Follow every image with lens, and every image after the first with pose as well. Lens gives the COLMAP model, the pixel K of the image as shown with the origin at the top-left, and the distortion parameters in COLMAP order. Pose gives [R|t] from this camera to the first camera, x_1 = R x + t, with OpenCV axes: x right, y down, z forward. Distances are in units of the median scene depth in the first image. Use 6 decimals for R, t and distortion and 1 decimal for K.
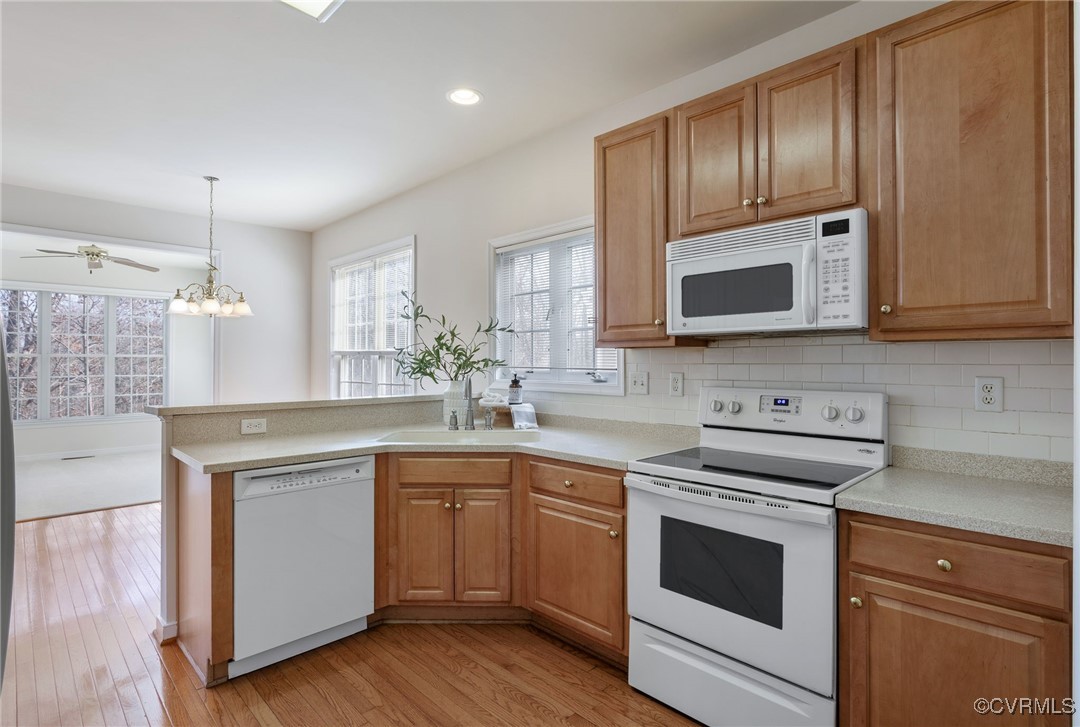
lens RADIAL K [[551.6, 0, 543.2], [0, 551.6, 364.7], [0, 0, 1]] dist [-0.003373, 0.001895]
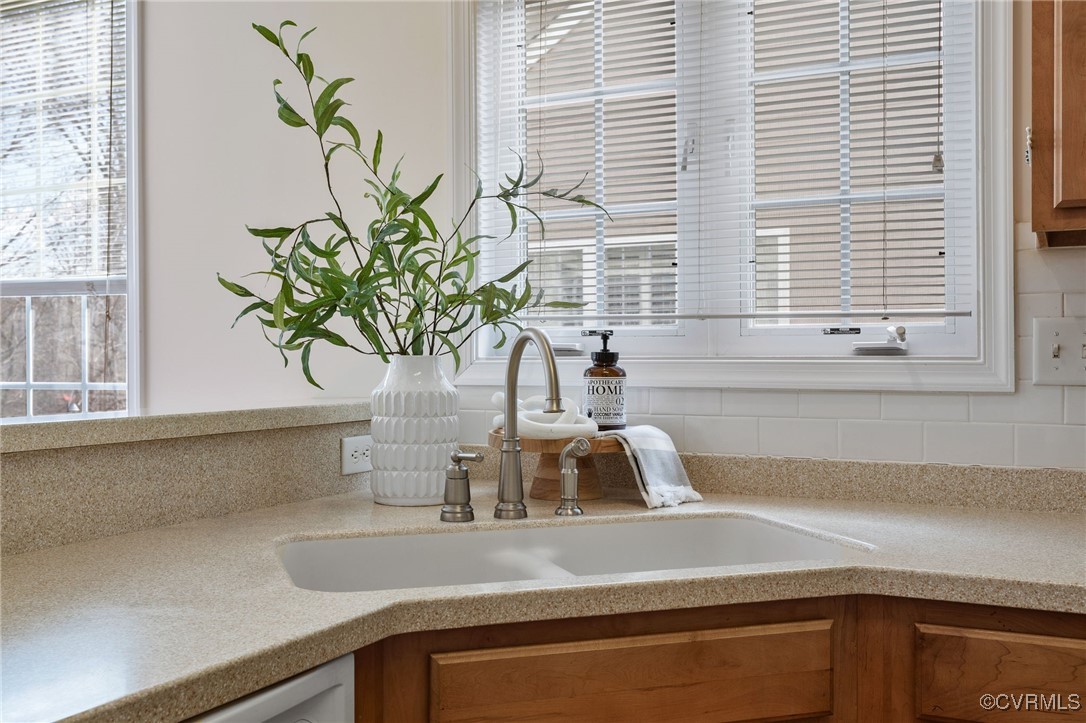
lens RADIAL K [[1096.1, 0, 539.1], [0, 1096.1, 359.0], [0, 0, 1]] dist [0.024064, 0.000000]
pose [[0.944134, -0.002688, 0.329550, -0.389844], [0.004107, 0.999985, -0.003609, 0.044544], [-0.329535, 0.004761, 0.944131, 0.554805]]
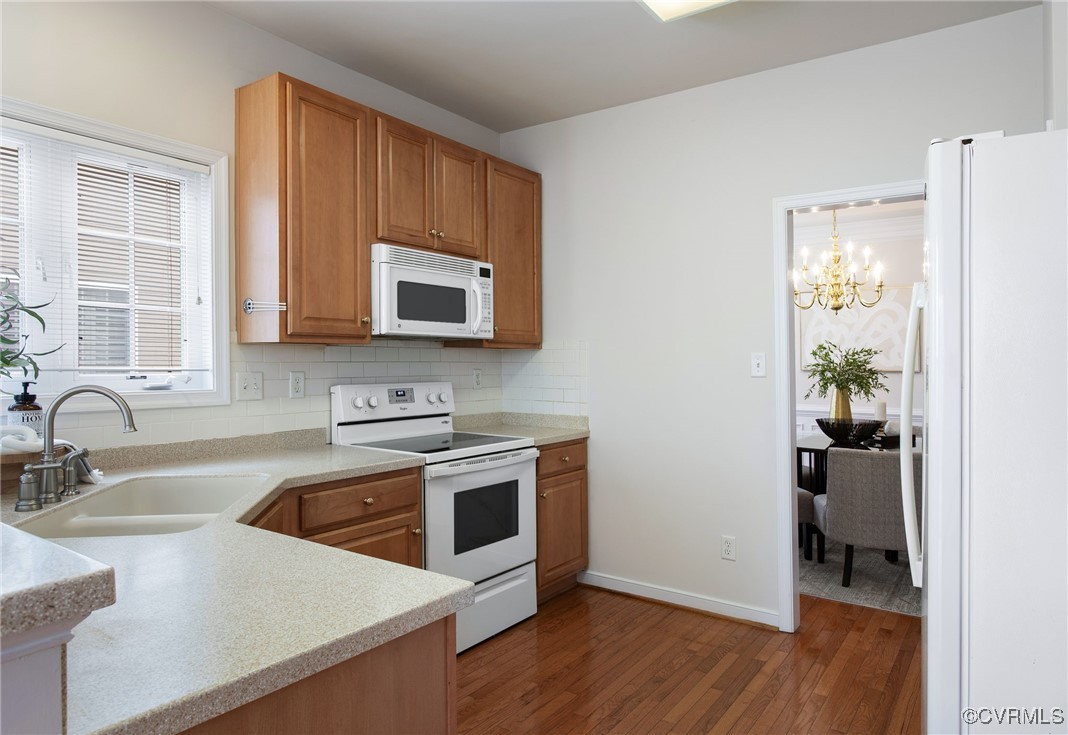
lens RADIAL K [[662.6, 0, 533.4], [0, 662.6, 363.4], [0, 0, 1]] dist [0.029576, -0.000059]
pose [[-0.155977, -0.003431, 0.987755, -0.961600], [0.001129, 0.999993, 0.003652, -0.003206], [-0.987760, 0.001685, -0.155972, 0.852638]]
